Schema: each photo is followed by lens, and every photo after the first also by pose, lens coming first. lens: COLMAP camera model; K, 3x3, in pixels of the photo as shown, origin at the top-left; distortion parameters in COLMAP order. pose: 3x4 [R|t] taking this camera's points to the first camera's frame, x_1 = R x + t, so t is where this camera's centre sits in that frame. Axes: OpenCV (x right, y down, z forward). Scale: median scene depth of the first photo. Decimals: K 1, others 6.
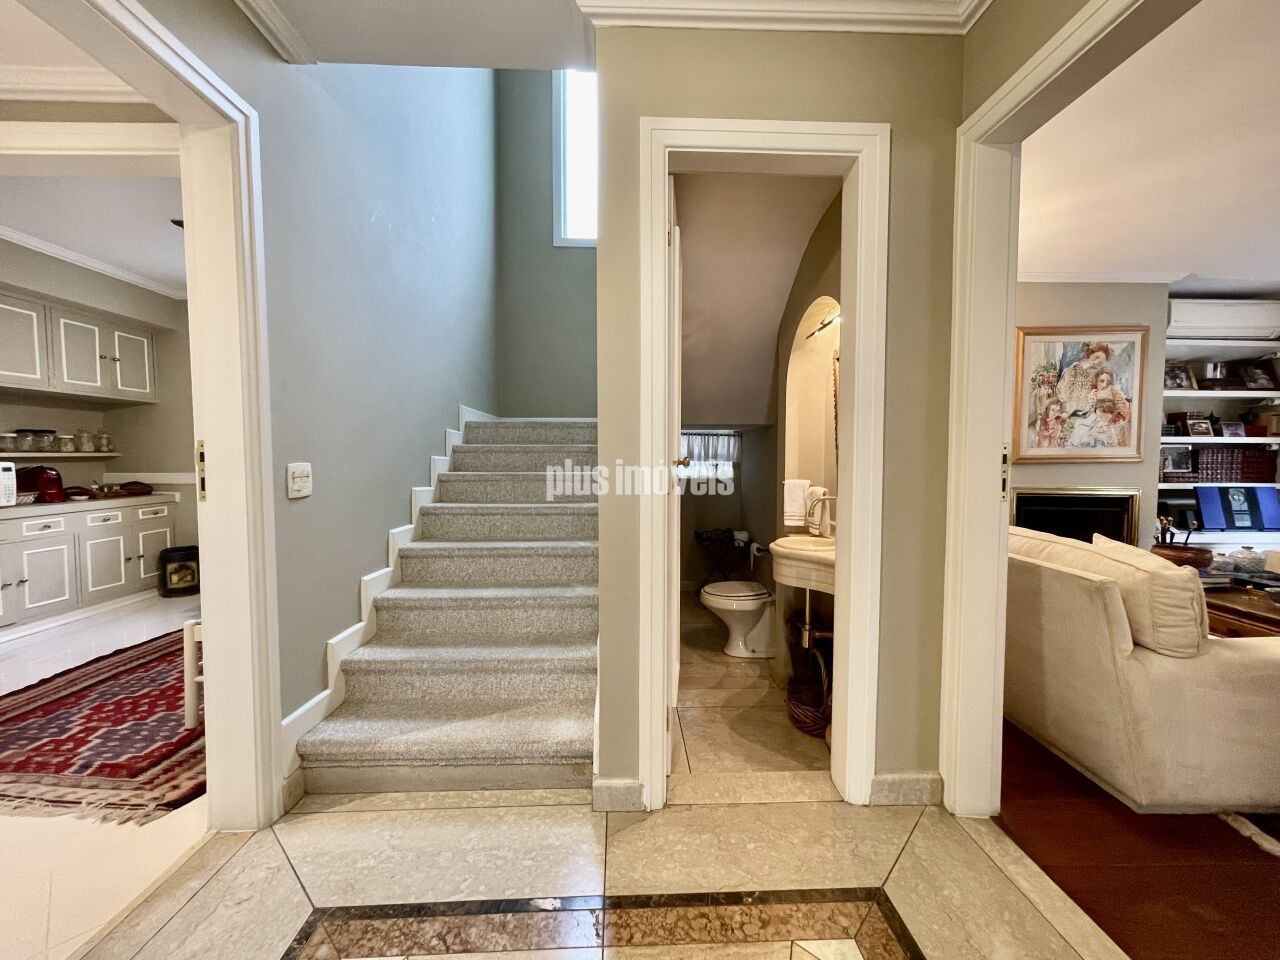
lens RADIAL K [[516.9, 0, 637.6], [0, 516.9, 476.4], [0, 0, 1]] dist [-0.001539, 0.000384]
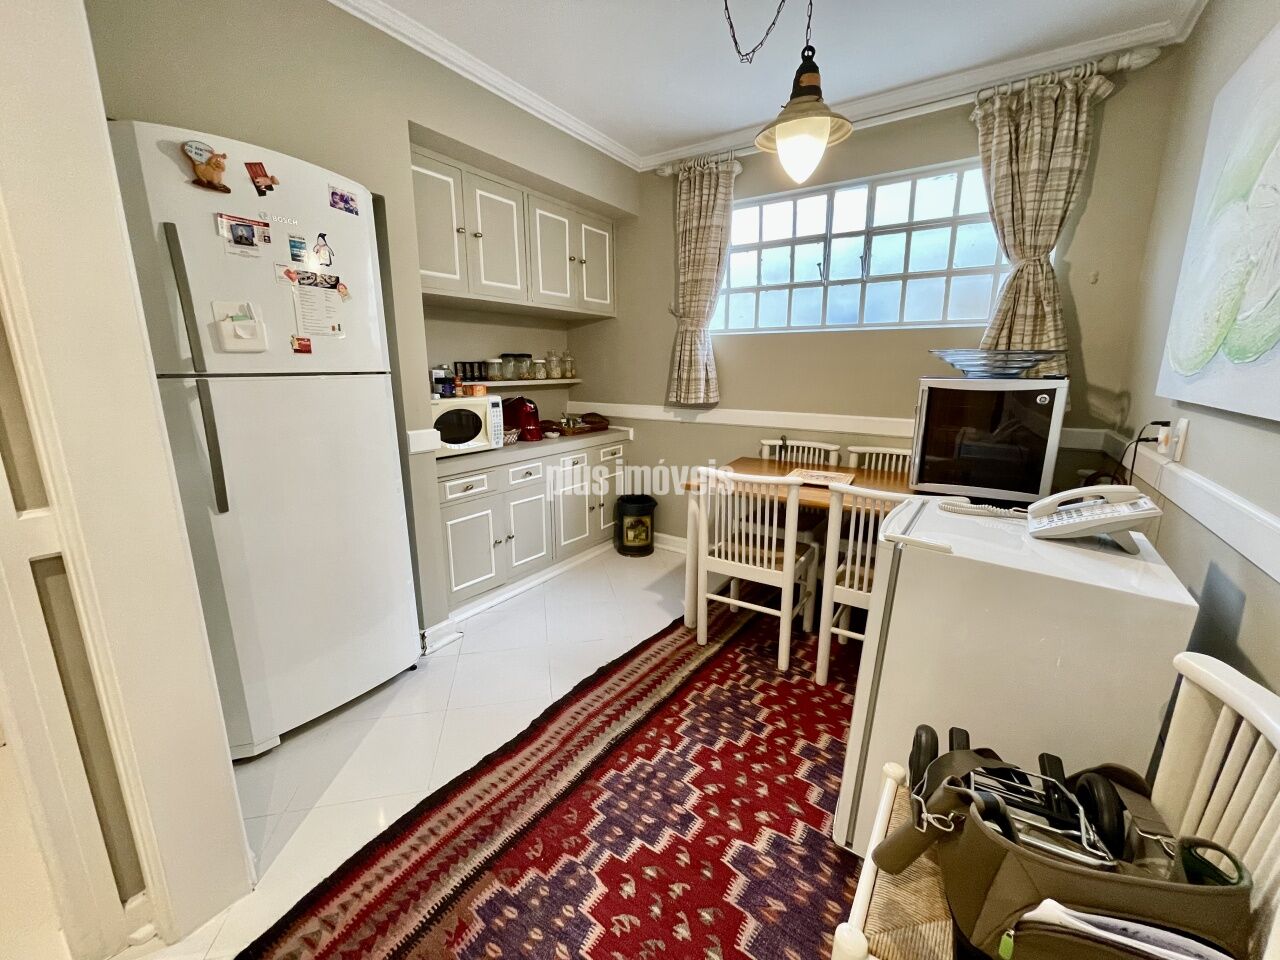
lens RADIAL K [[516.9, 0, 641.9], [0, 516.9, 480.7], [0, 0, 1]] dist [-0.001539, 0.000384]
pose [[0.816794, 0.129460, -0.562217, -0.457353], [-0.031255, 0.982997, 0.180944, -0.042608], [0.576083, -0.130222, 0.806952, 0.375733]]
